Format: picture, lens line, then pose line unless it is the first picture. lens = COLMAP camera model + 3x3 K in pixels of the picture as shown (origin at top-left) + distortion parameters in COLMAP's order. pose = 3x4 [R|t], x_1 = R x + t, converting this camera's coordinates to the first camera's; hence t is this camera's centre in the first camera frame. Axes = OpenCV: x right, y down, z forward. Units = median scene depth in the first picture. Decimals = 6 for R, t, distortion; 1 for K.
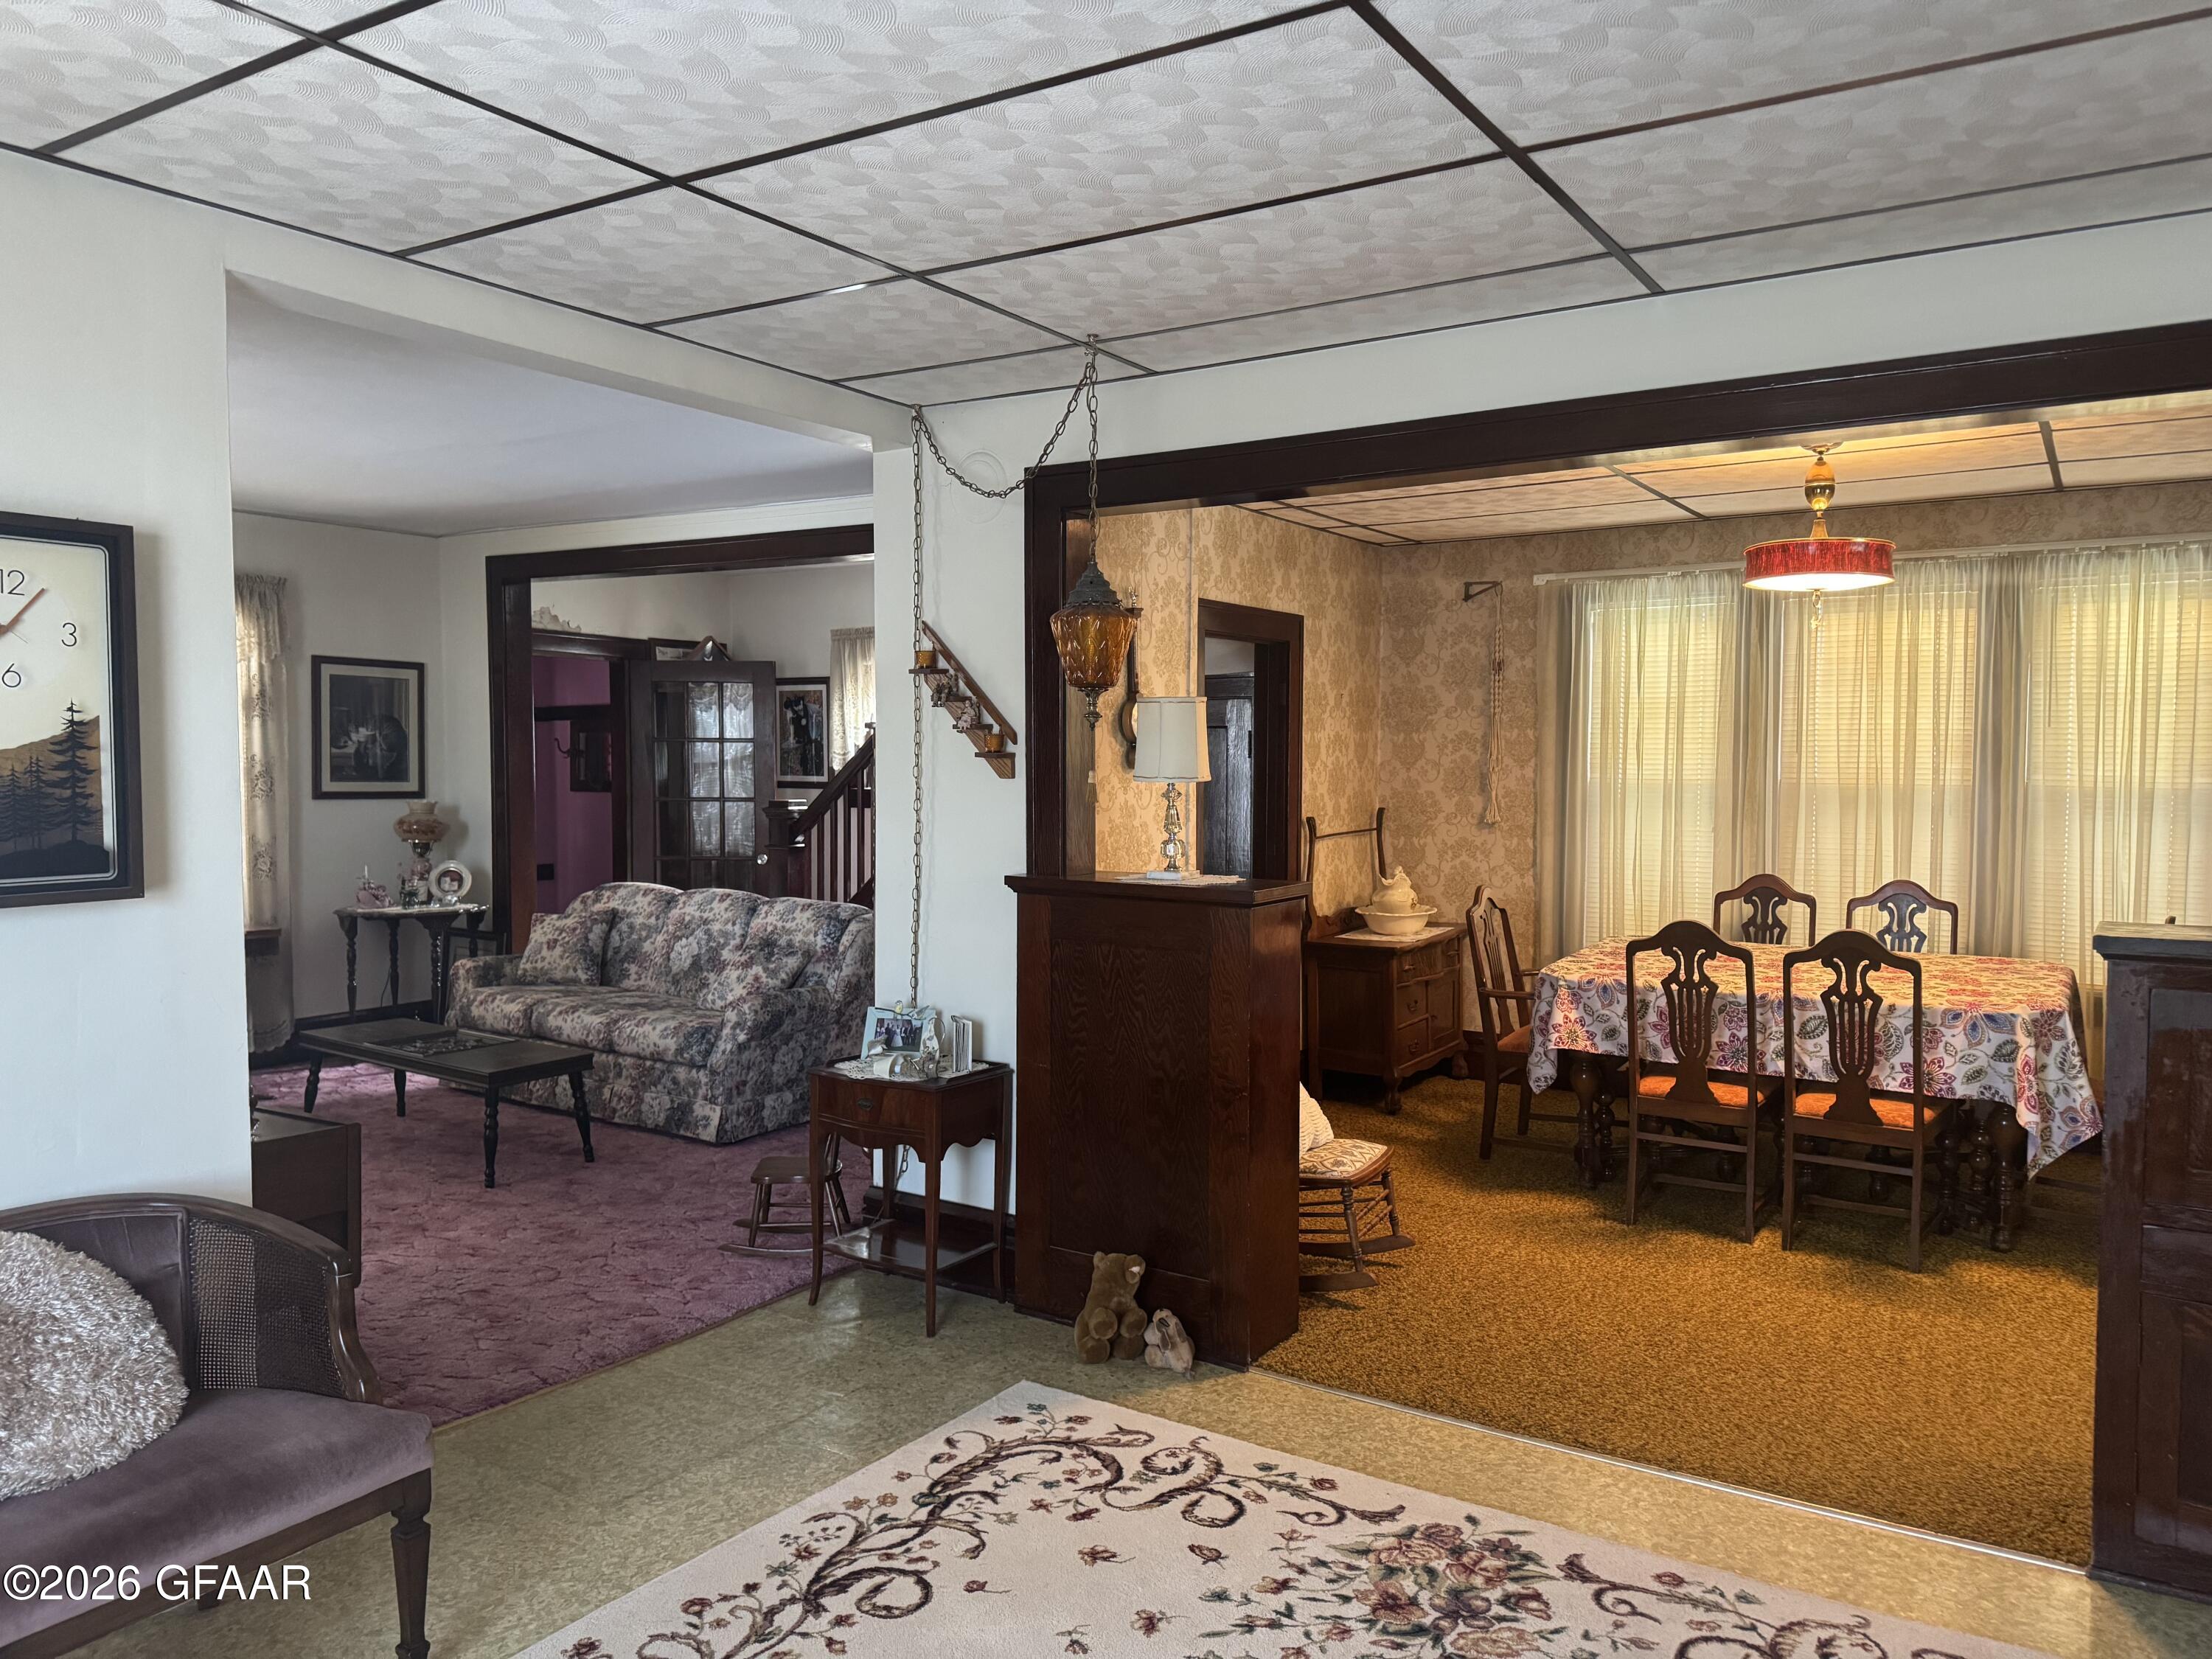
lens RADIAL K [[1540.7, 0, 1108.0], [0, 1540.7, 840.1], [0, 0, 1]] dist [0.143551, -0.206275]
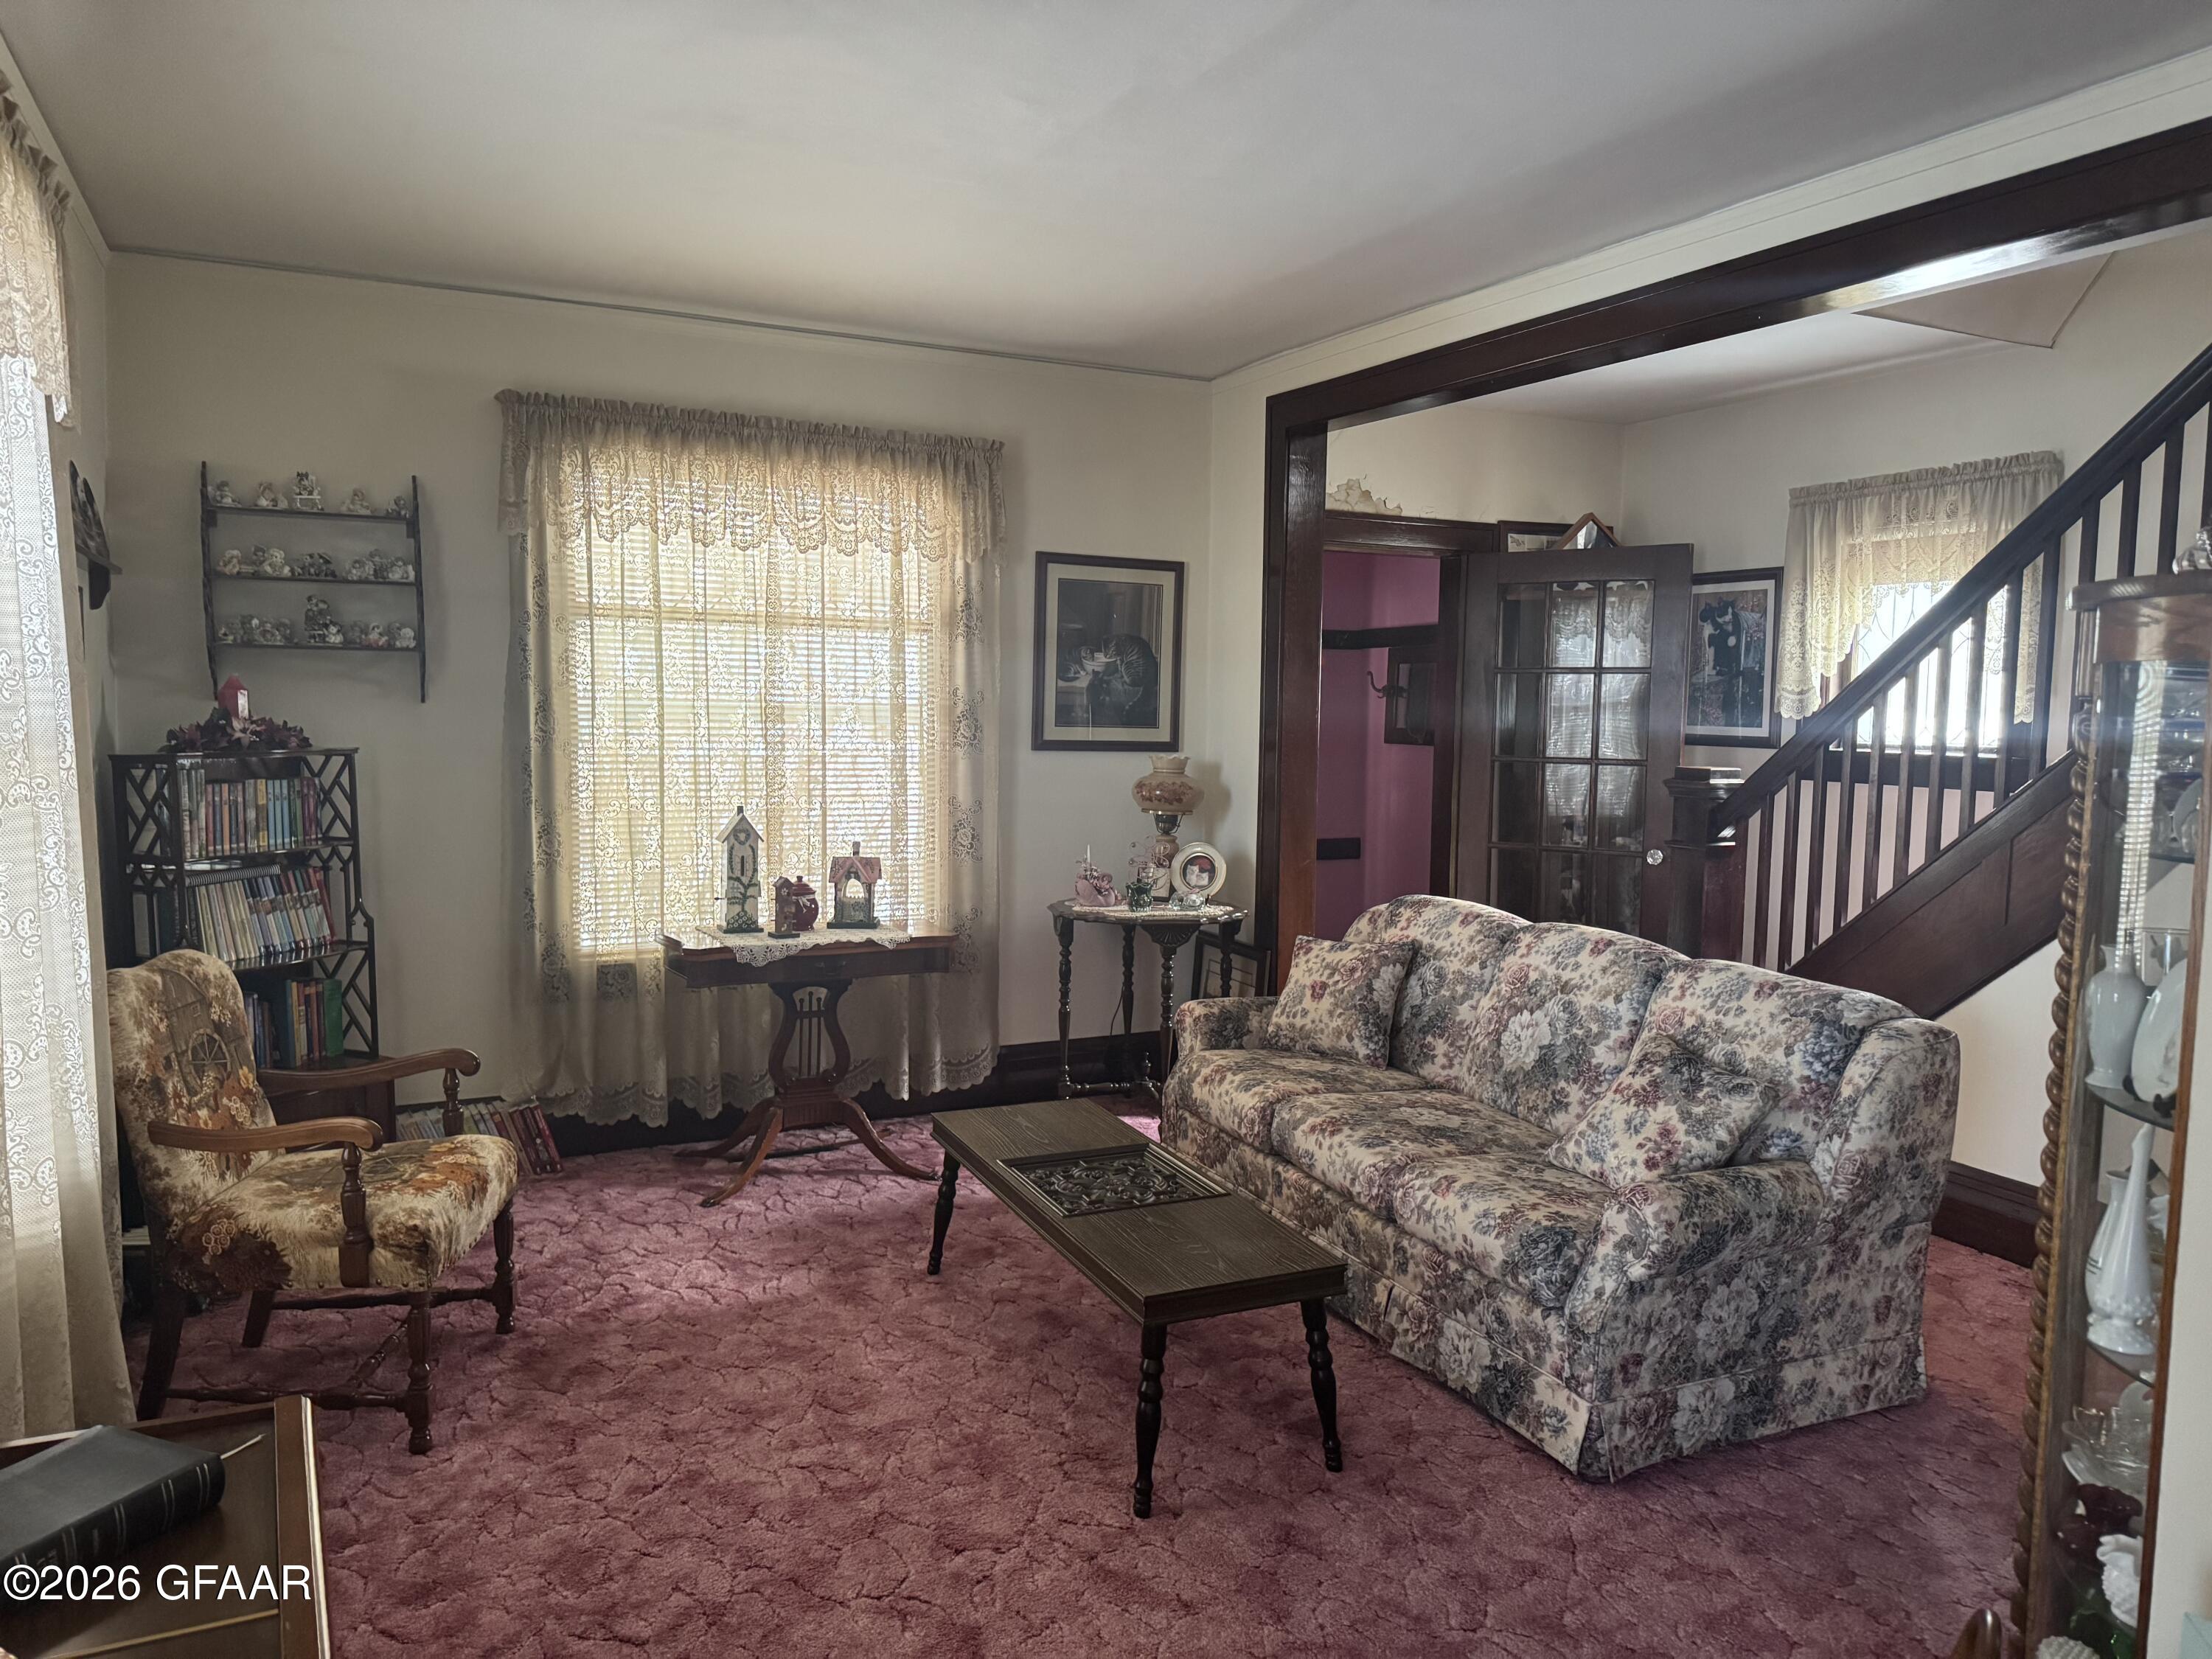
lens RADIAL K [[1617.6, 0, 1086.2], [0, 1617.6, 798.8], [0, 0, 1]] dist [0.153563, -0.321406]
pose [[0.860248, 0.042245, -0.508122, -0.106833], [-0.038588, 0.999098, 0.017735, -0.018902], [0.508413, 0.004351, 0.861102, 0.389860]]
